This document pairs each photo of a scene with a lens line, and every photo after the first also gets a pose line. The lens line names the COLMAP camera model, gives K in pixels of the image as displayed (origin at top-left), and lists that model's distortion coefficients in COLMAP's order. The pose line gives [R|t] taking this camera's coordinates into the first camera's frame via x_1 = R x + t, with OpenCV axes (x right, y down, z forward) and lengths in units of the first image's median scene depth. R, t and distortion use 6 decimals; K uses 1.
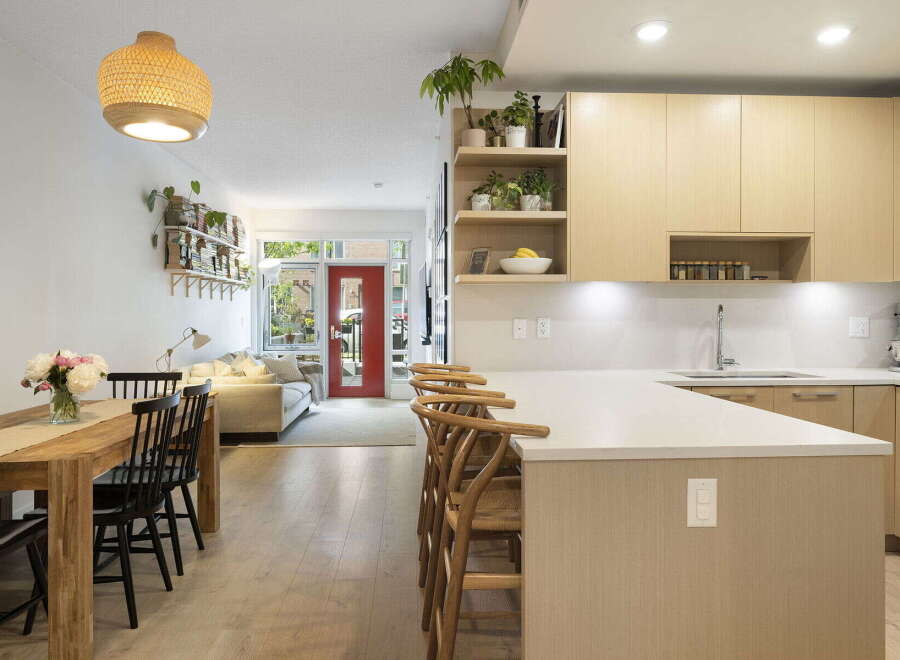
lens RADIAL K [[635.1, 0, 444.5], [0, 635.1, 315.7], [0, 0, 1]] dist [0.008212, 0.001343]
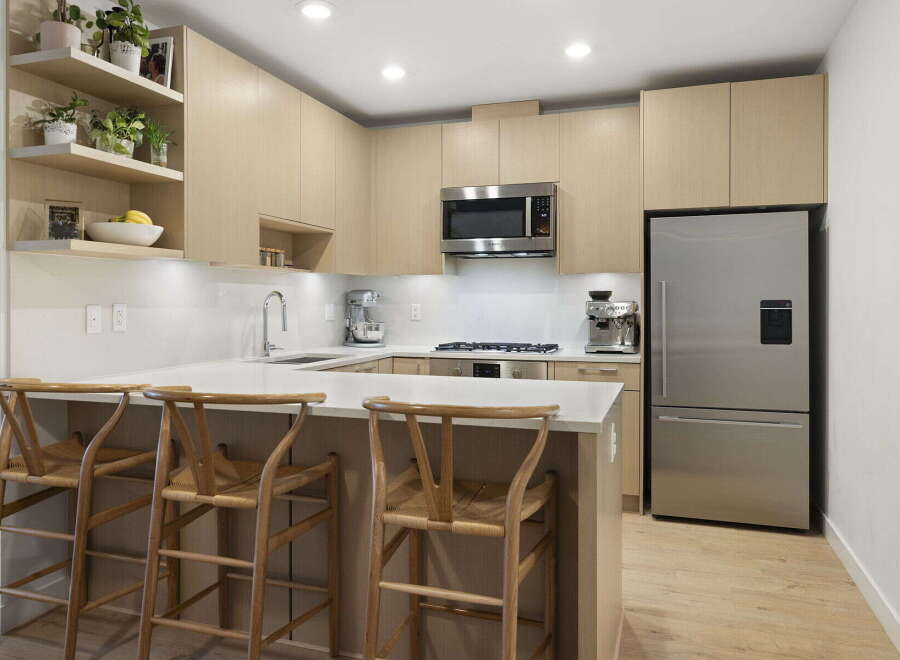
lens RADIAL K [[676.2, 0, 445.9], [0, 676.2, 305.3], [0, 0, 1]] dist [-0.002045, -0.002129]
pose [[0.374048, -0.001347, 0.927408, -0.442850], [-0.002322, 0.999994, 0.002389, 0.001832], [-0.927406, -0.003047, 0.374043, 0.340077]]
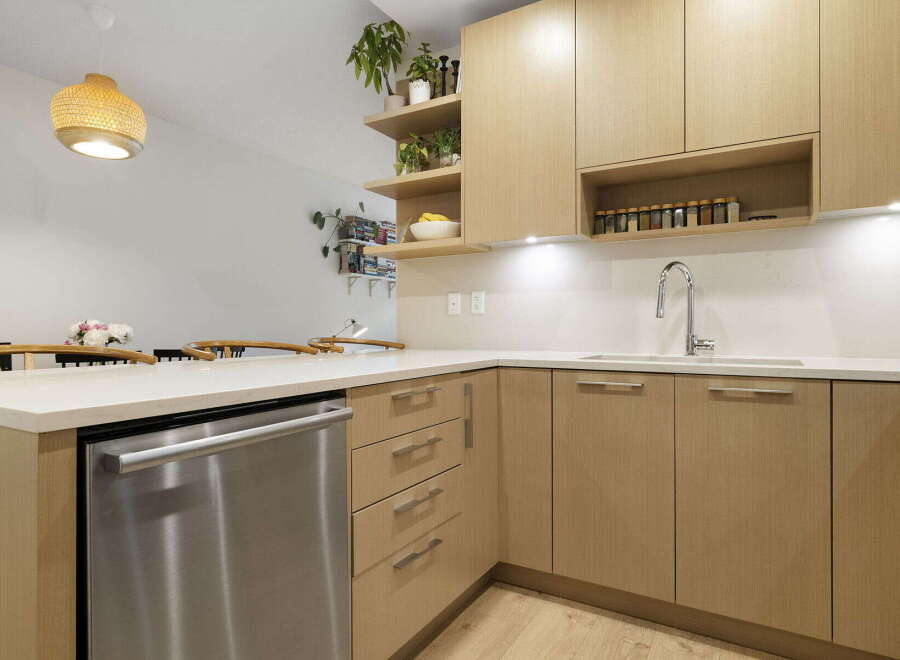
lens RADIAL K [[536.7, 0, 435.8], [0, 536.7, 326.6], [0, 0, 1]] dist [-0.003585, -0.000701]
pose [[0.819069, -0.000500, -0.573694, 0.538887], [0.001384, 0.999998, 0.001105, 0.052033], [0.573693, -0.001700, 0.819069, 0.350069]]
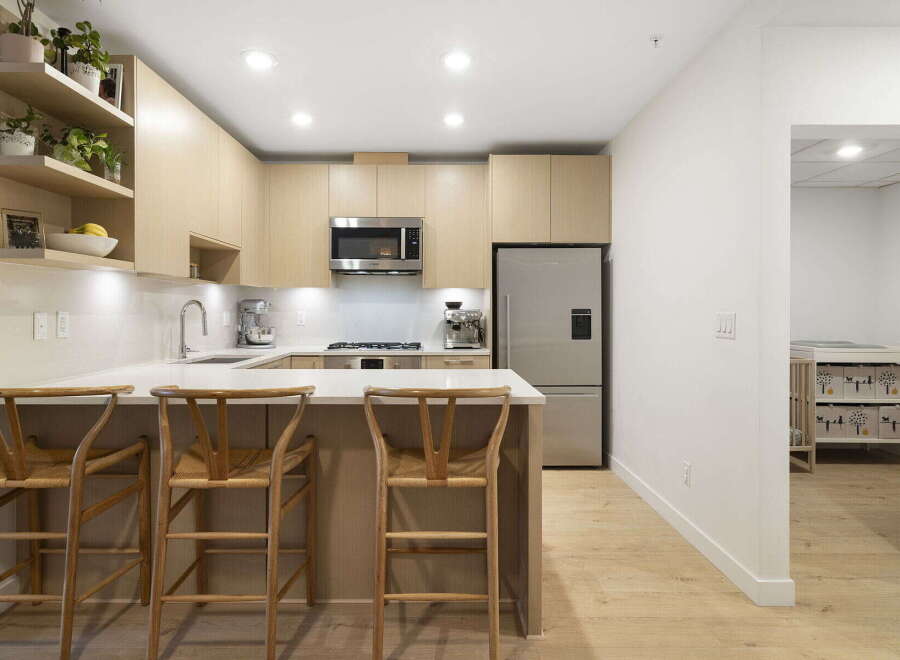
lens RADIAL K [[538.8, 0, 446.8], [0, 538.8, 313.6], [0, 0, 1]] dist [-0.002952, -0.000120]
pose [[0.040812, -0.002964, 0.999162, -0.492888], [-0.002484, 0.999992, 0.003067, 0.002512], [-0.999164, -0.002607, 0.040805, 0.495251]]
